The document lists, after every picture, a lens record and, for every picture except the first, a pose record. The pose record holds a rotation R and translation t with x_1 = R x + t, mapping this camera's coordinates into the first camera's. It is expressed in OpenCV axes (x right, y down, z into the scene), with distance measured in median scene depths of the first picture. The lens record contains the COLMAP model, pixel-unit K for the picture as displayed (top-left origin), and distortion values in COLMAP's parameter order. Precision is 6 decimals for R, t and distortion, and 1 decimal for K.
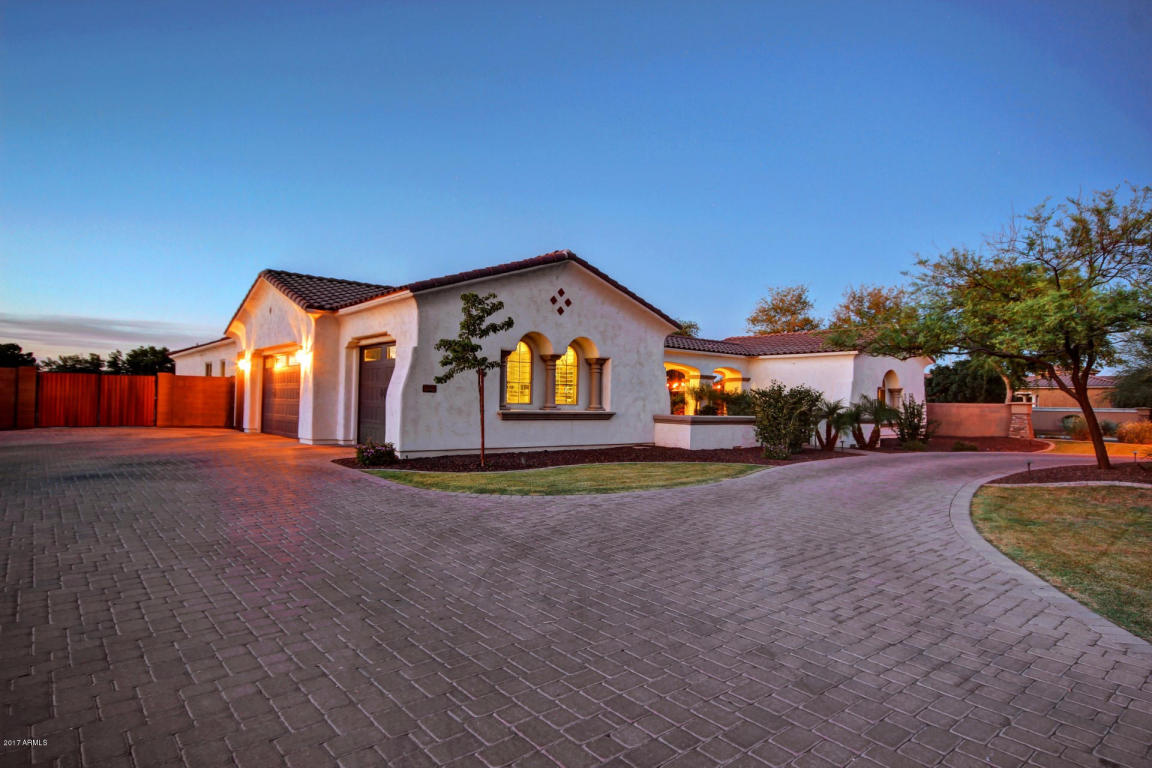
lens RADIAL K [[632.9, 0, 576.0], [0, 632.9, 384.0], [0, 0, 1]] dist [0.001948, 0.001300]
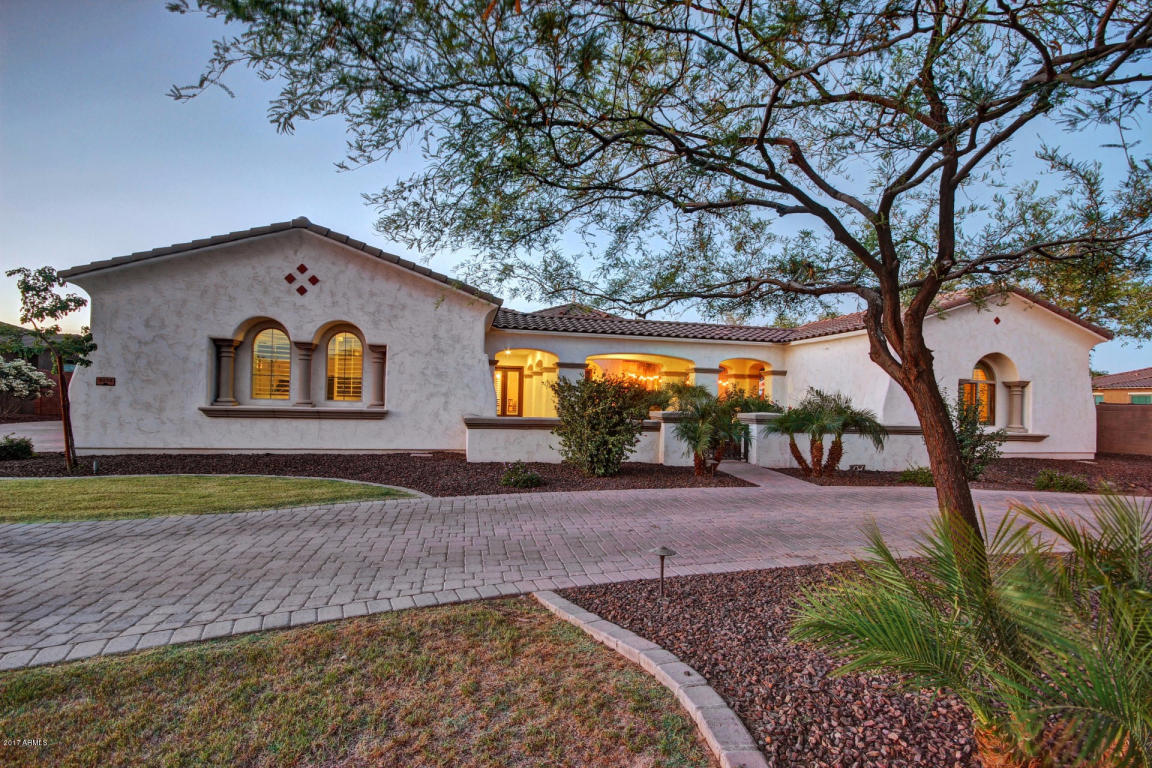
lens RADIAL K [[527.4, 0, 579.7], [0, 527.4, 391.0], [0, 0, 1]] dist [-0.003012, -0.001230]
pose [[0.884748, -0.006207, -0.466028, 0.581781], [0.007827, 0.999968, 0.001540, 0.019779], [0.466004, -0.005010, 0.884768, 0.499073]]
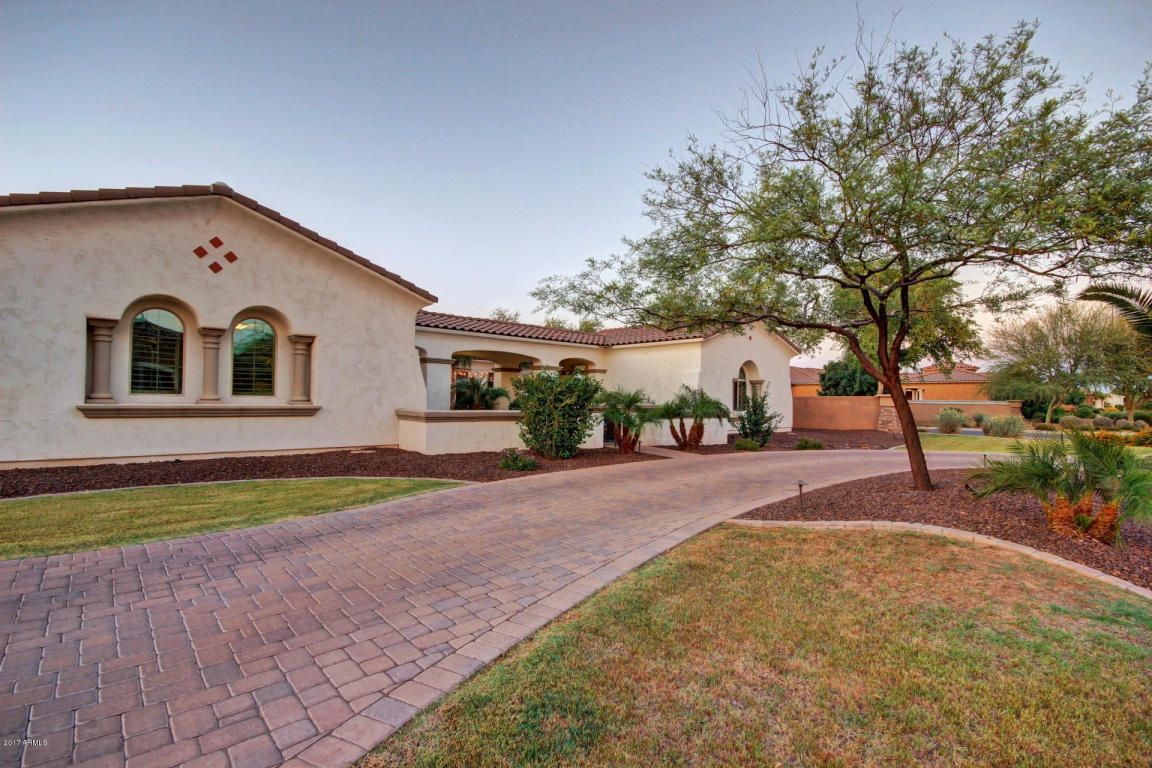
lens RADIAL K [[527.4, 0, 579.7], [0, 527.4, 391.0], [0, 0, 1]] dist [-0.003012, -0.001230]
pose [[0.999510, -0.003126, 0.031160, 0.343001], [0.002662, 0.999885, 0.014919, 0.016981], [-0.031203, -0.014829, 0.999403, 0.346522]]
